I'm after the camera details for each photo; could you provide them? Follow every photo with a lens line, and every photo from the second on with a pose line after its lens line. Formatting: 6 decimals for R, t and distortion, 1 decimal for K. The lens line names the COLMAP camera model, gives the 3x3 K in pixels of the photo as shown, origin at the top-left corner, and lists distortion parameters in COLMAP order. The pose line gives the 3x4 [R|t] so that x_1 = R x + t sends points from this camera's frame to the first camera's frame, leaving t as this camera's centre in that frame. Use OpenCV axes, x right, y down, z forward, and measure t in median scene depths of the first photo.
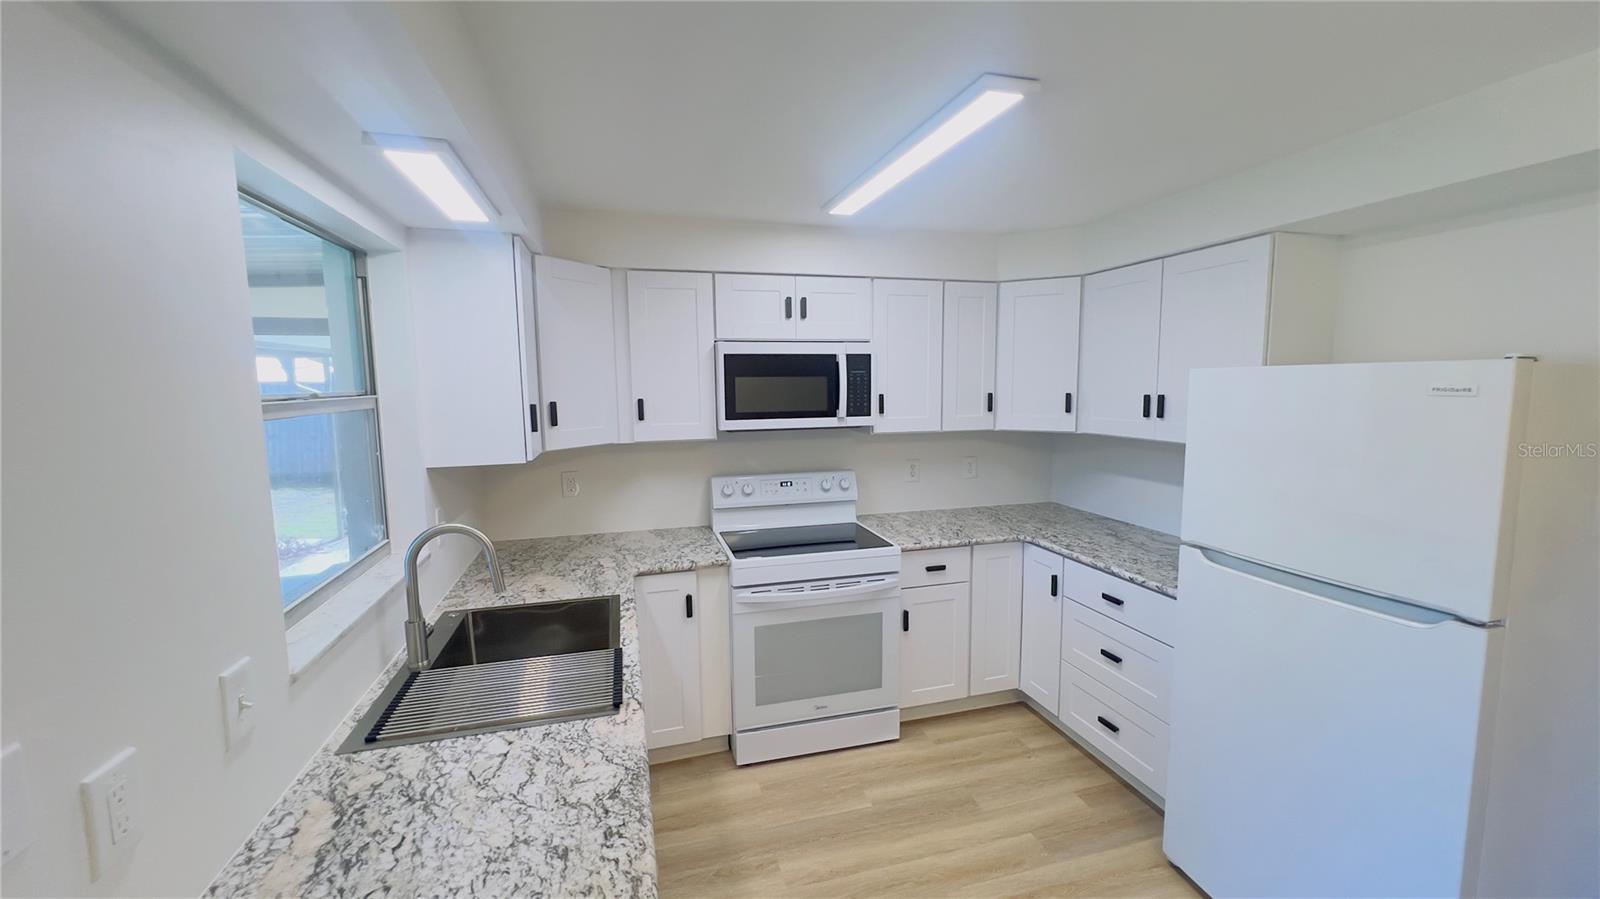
lens RADIAL K [[637.1, 0, 798.7], [0, 637.1, 448.5], [0, 0, 1]] dist [-0.002672, 0.000359]
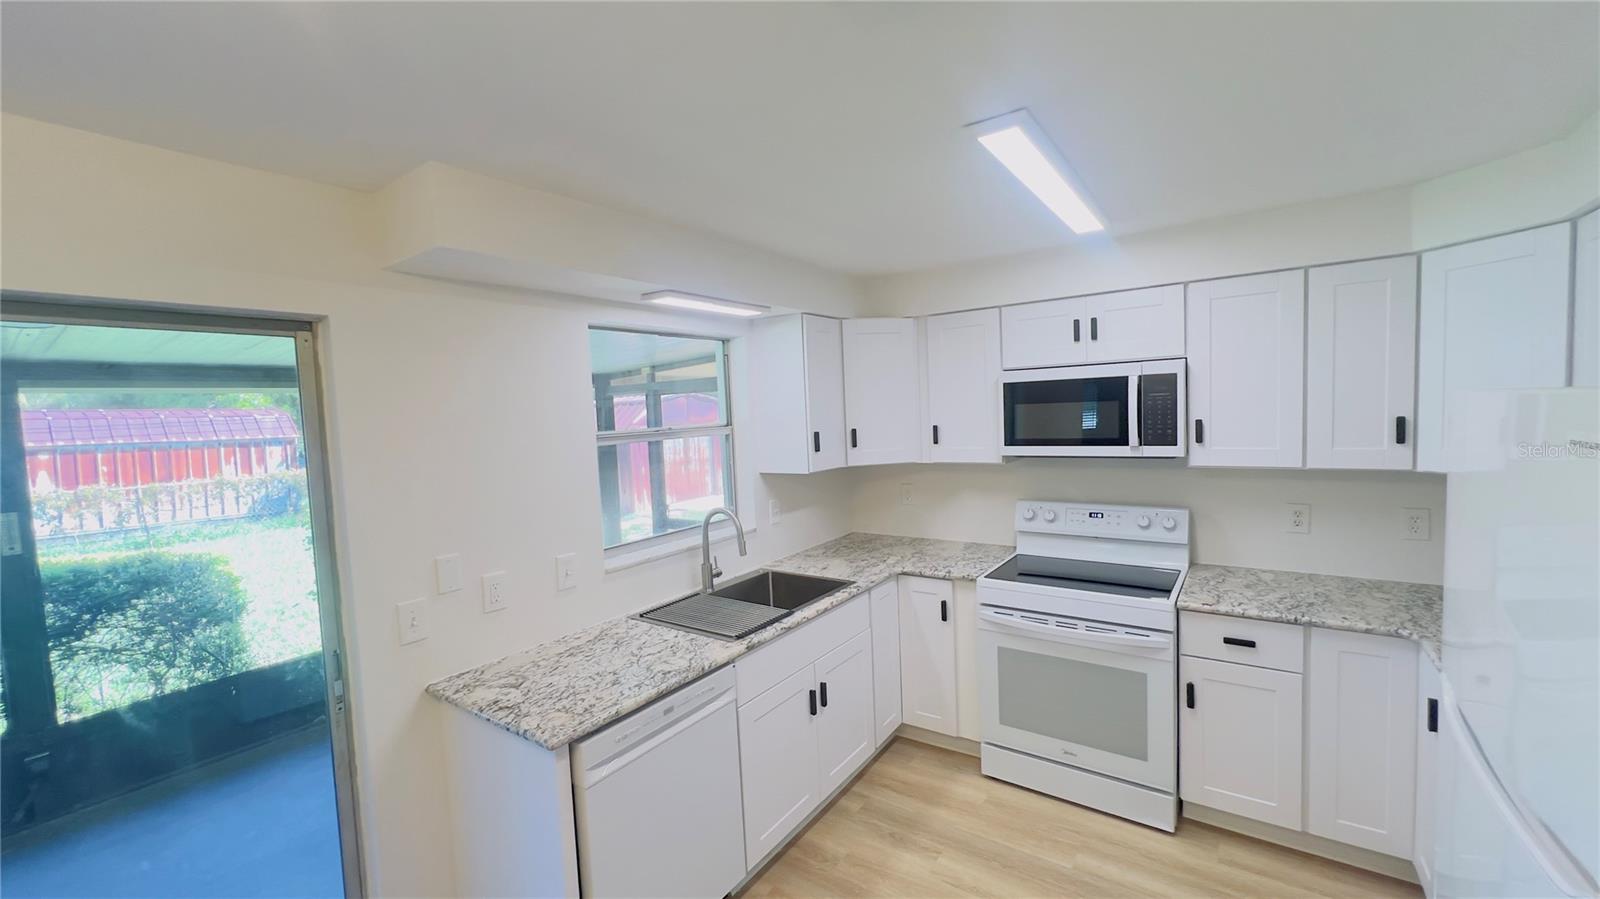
lens RADIAL K [[637.1, 0, 800.9], [0, 637.1, 449.8], [0, 0, 1]] dist [-0.002672, 0.000359]
pose [[0.625655, 0.033905, -0.779363, 0.507766], [-0.046999, 0.998879, 0.005725, -0.029106], [0.778683, 0.033048, 0.626547, 0.085565]]
